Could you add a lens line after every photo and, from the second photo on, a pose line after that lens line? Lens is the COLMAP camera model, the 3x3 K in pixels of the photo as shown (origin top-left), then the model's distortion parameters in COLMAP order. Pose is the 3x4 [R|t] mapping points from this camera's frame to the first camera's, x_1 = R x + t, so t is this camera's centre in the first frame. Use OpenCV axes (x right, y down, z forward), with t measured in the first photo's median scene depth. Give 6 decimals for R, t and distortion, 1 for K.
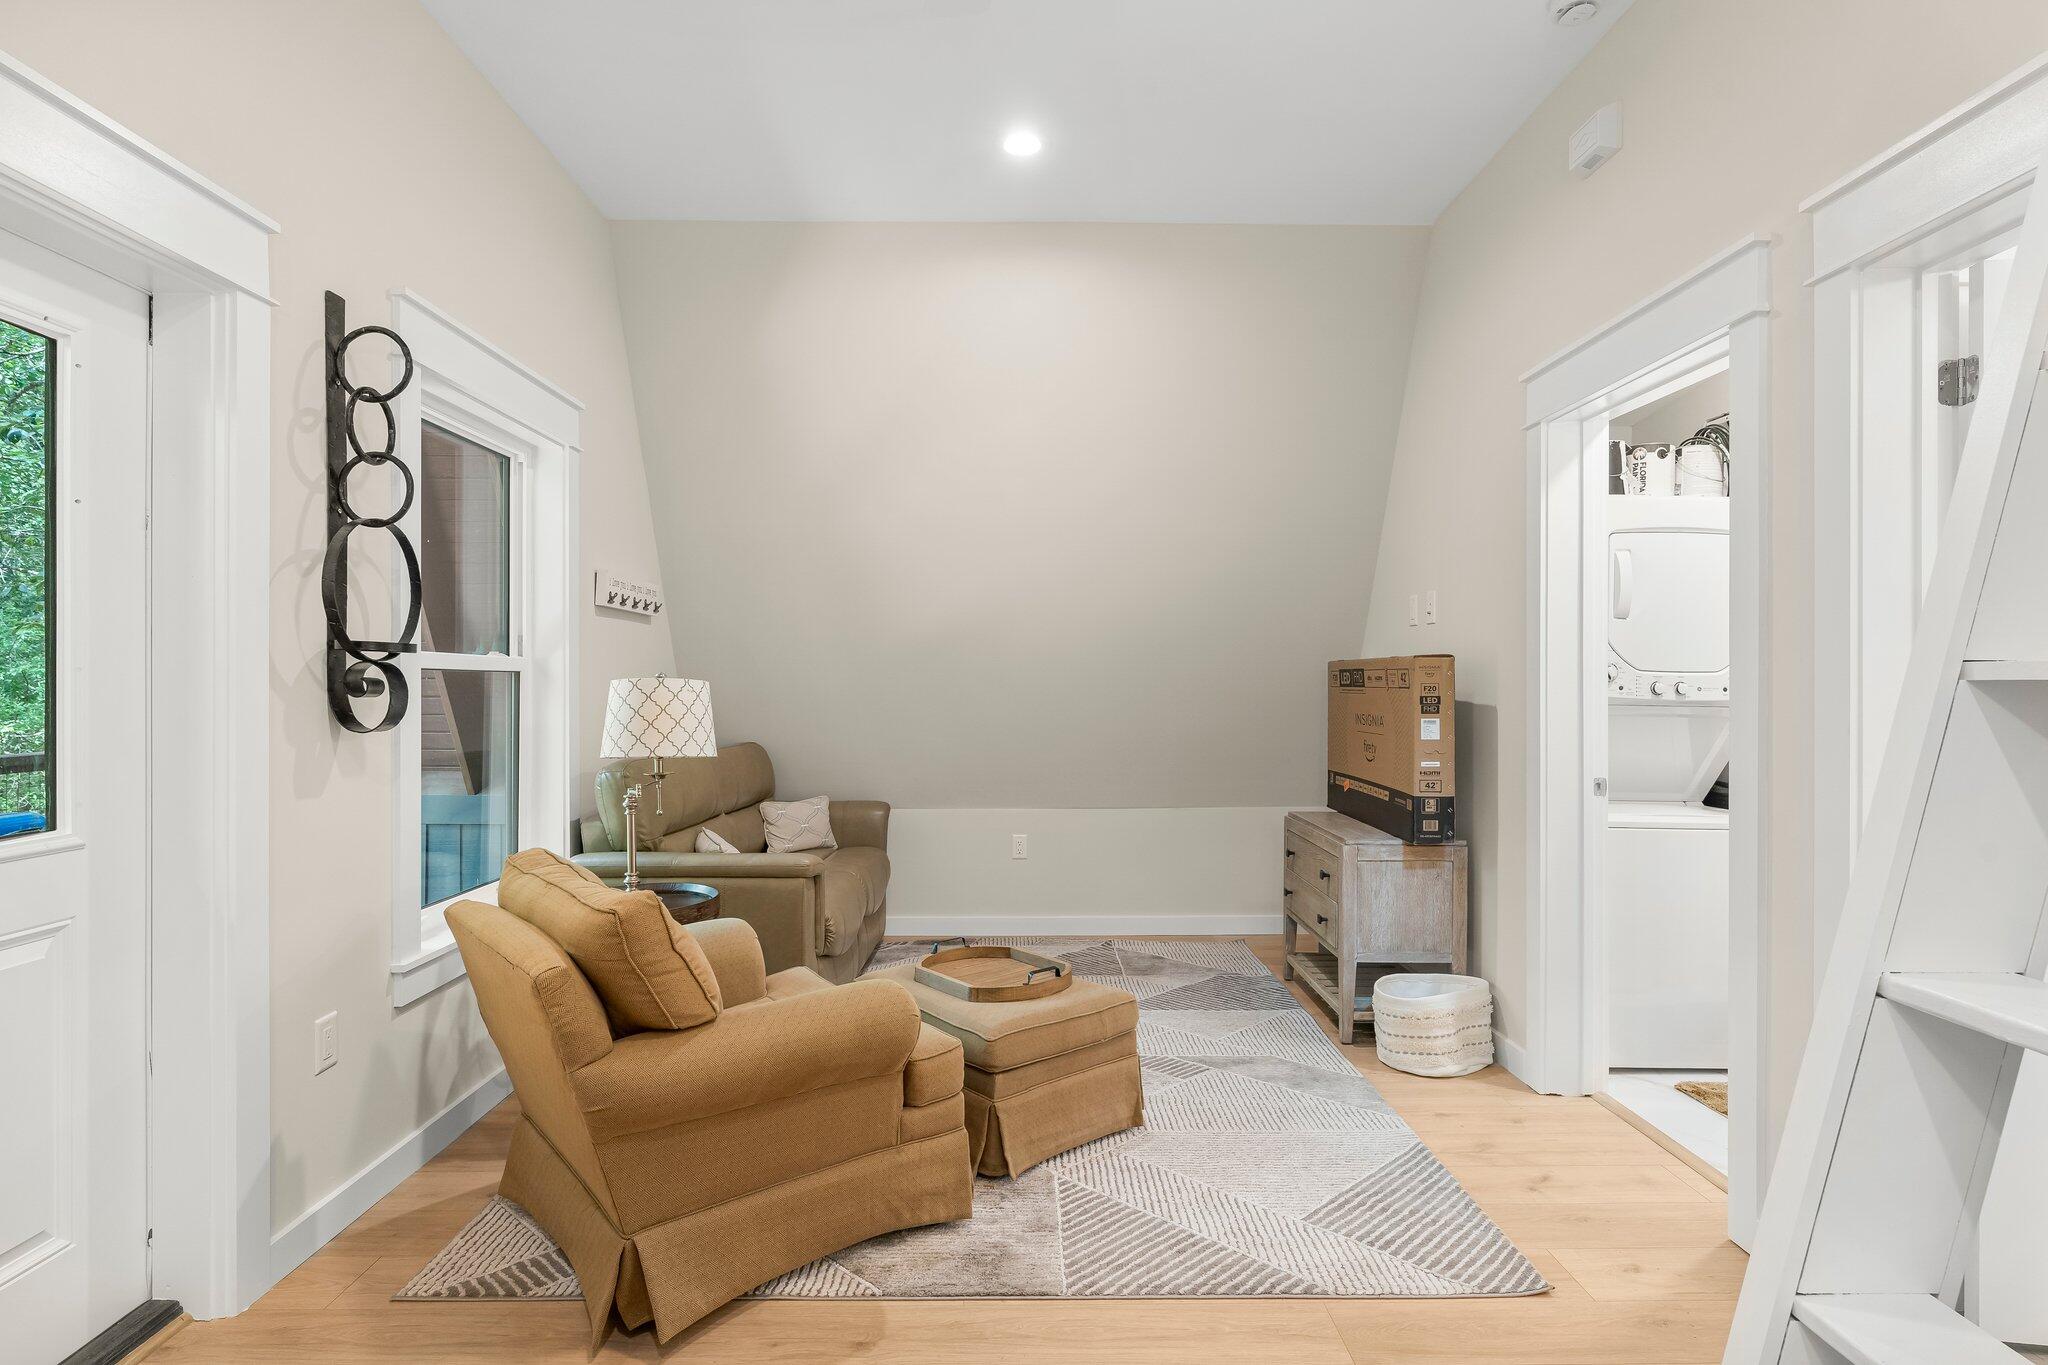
lens RADIAL K [[1036.4, 0, 1028.8], [0, 1036.4, 689.7], [0, 0, 1]] dist [0.000772, 0.000339]
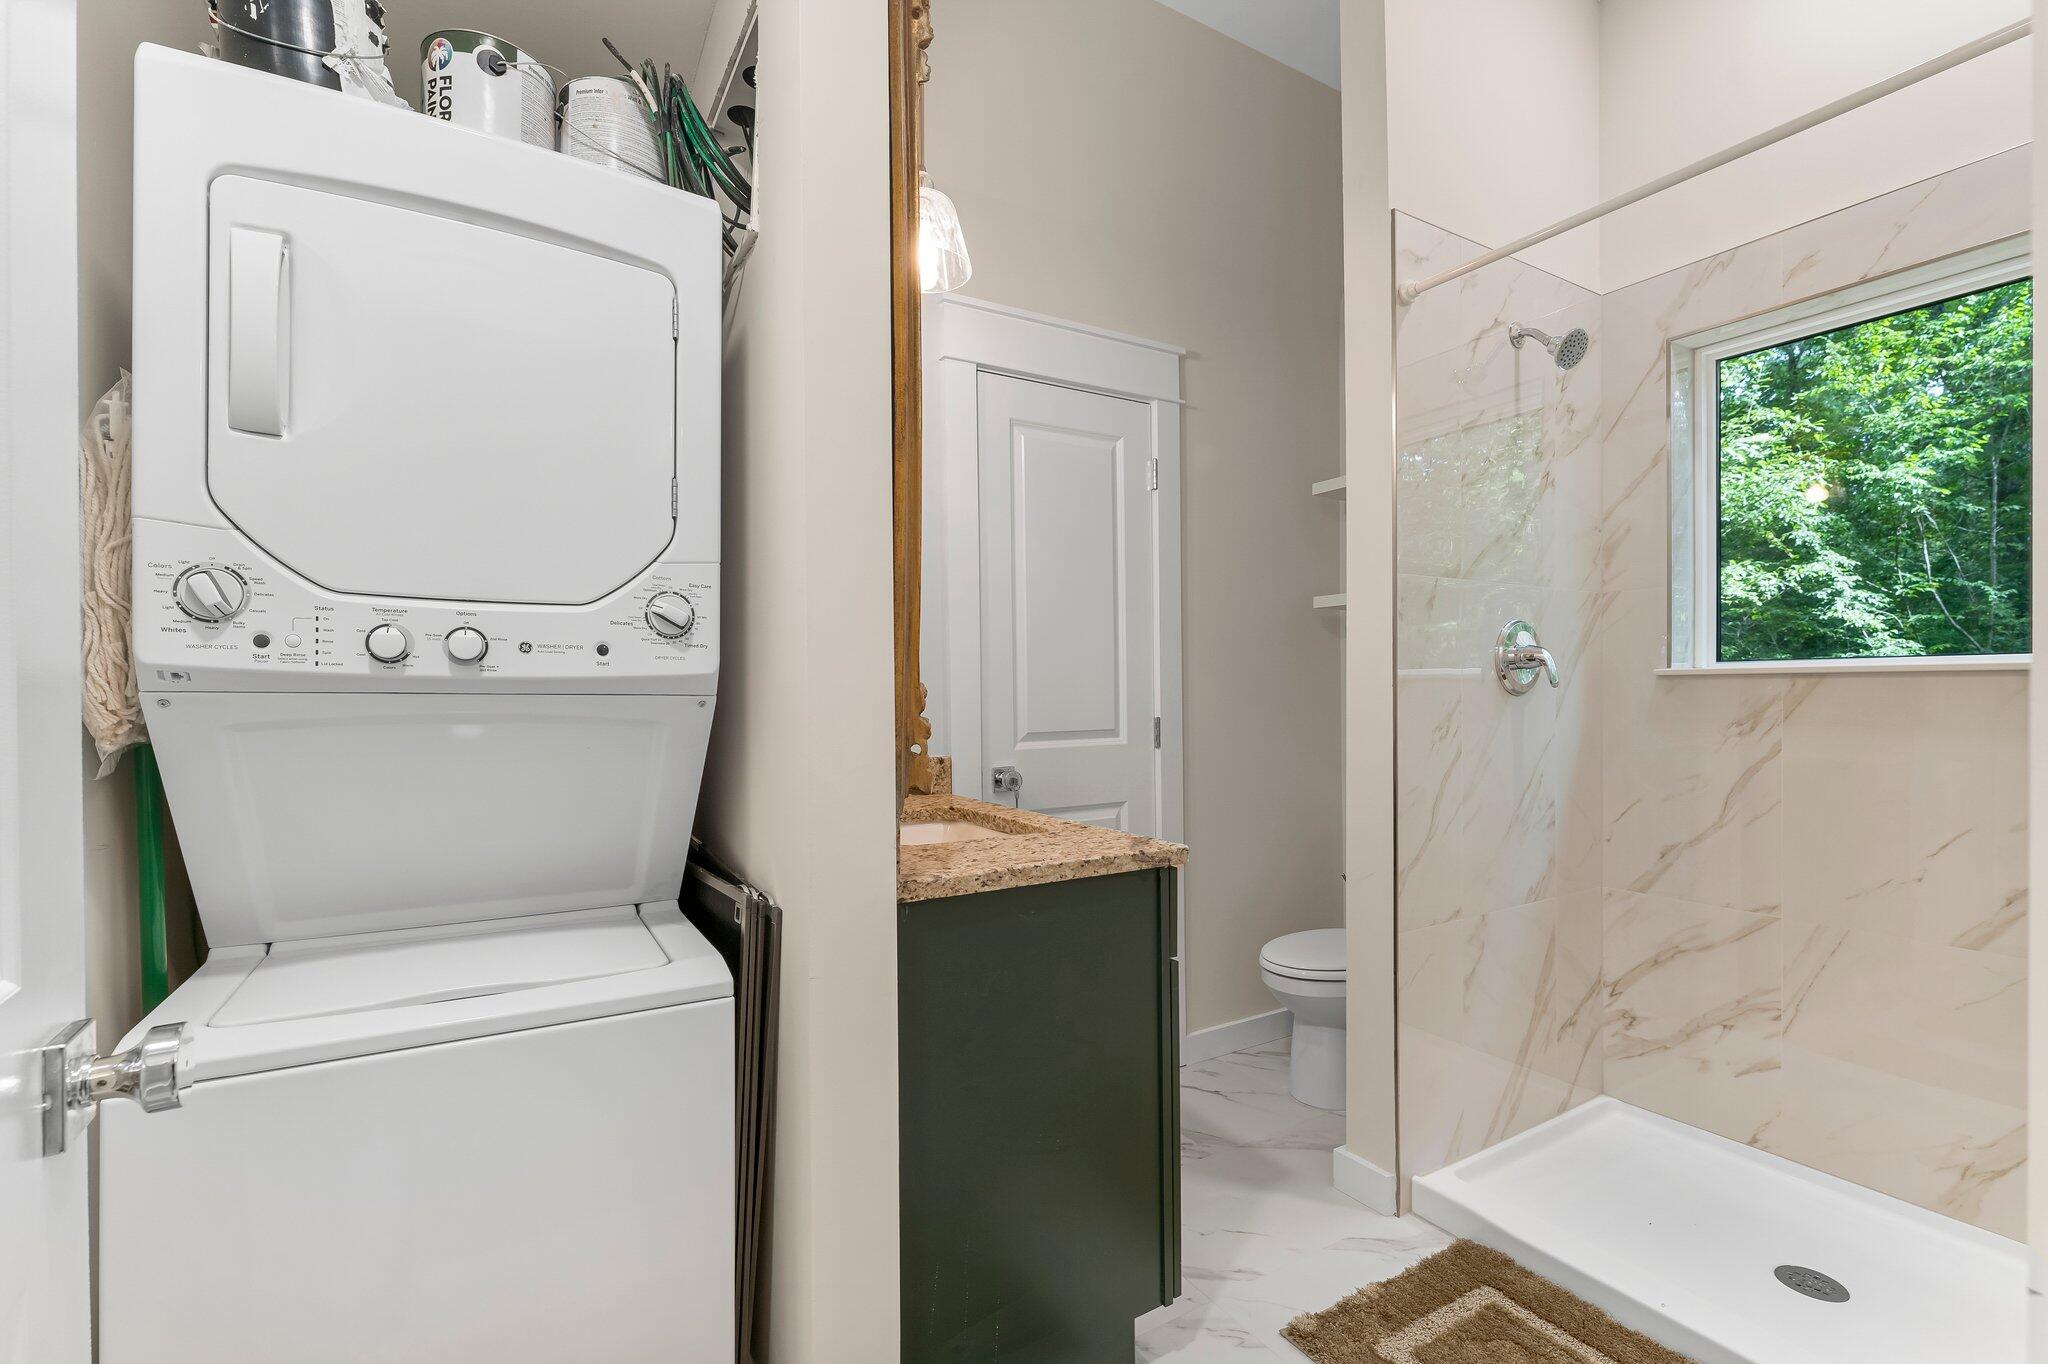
lens RADIAL K [[893.9, 0, 1015.5], [0, 893.9, 687.2], [0, 0, 1]] dist [0.000164, 0.000048]
pose [[0.867300, -0.003485, 0.497774, 0.620541], [0.007481, 0.999954, -0.006035, 0.016439], [-0.497730, 0.008958, 0.867286, 0.610298]]
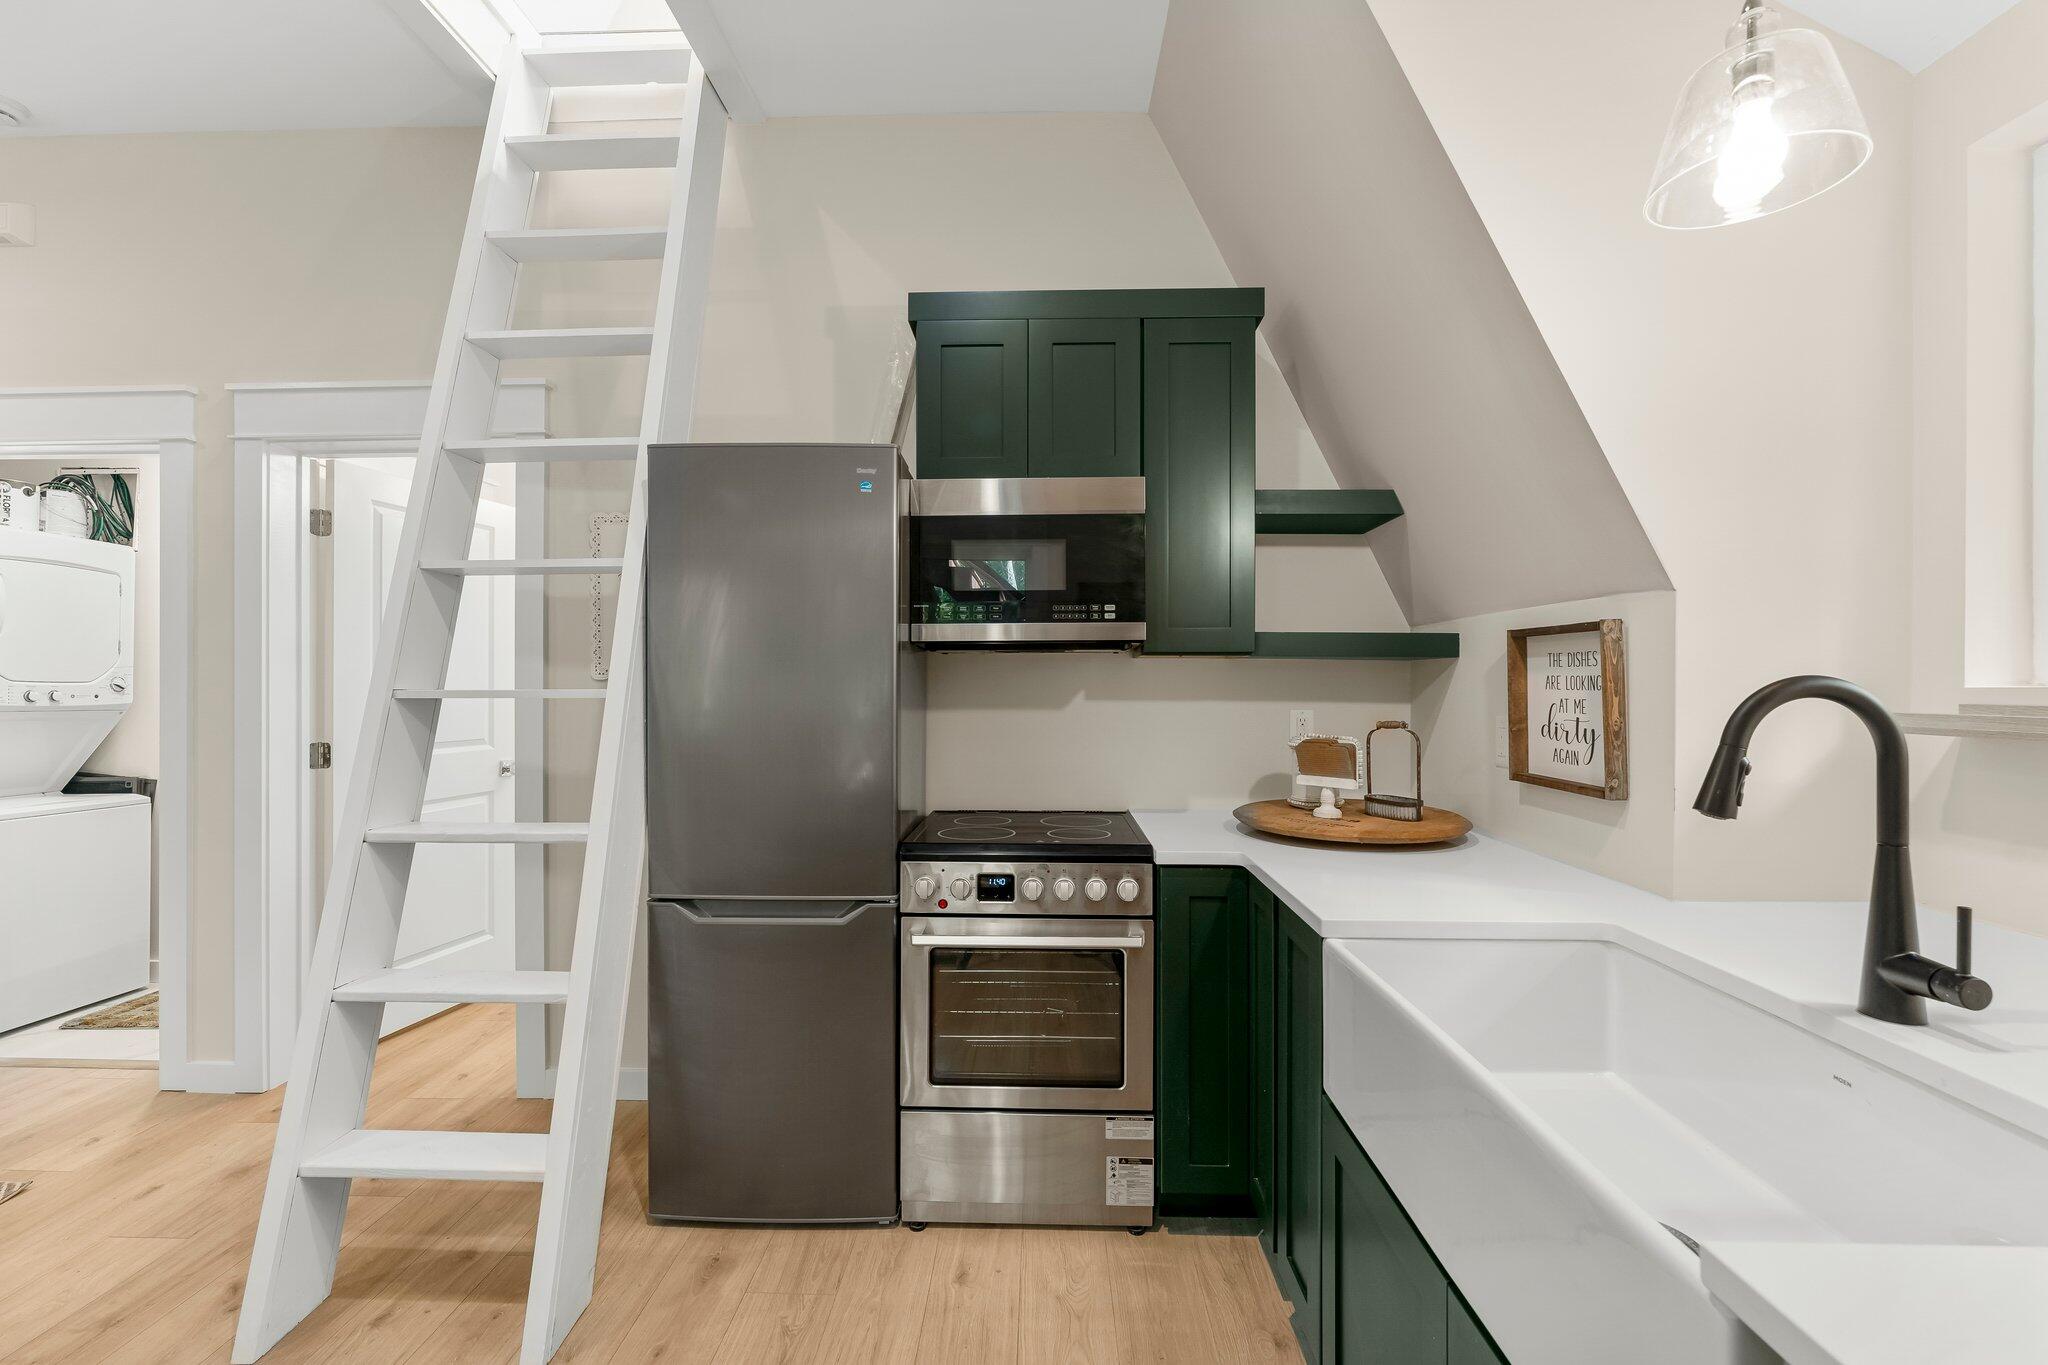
lens RADIAL K [[848.4, 0, 1024.0], [0, 848.4, 682.5], [0, 0, 1]] dist [-0.004367, -0.000058]
pose [[0.041408, 0.002615, 0.999139, -0.281530], [0.004475, 0.999986, -0.002802, -0.008767], [-0.999132, 0.004588, 0.041396, -0.145005]]
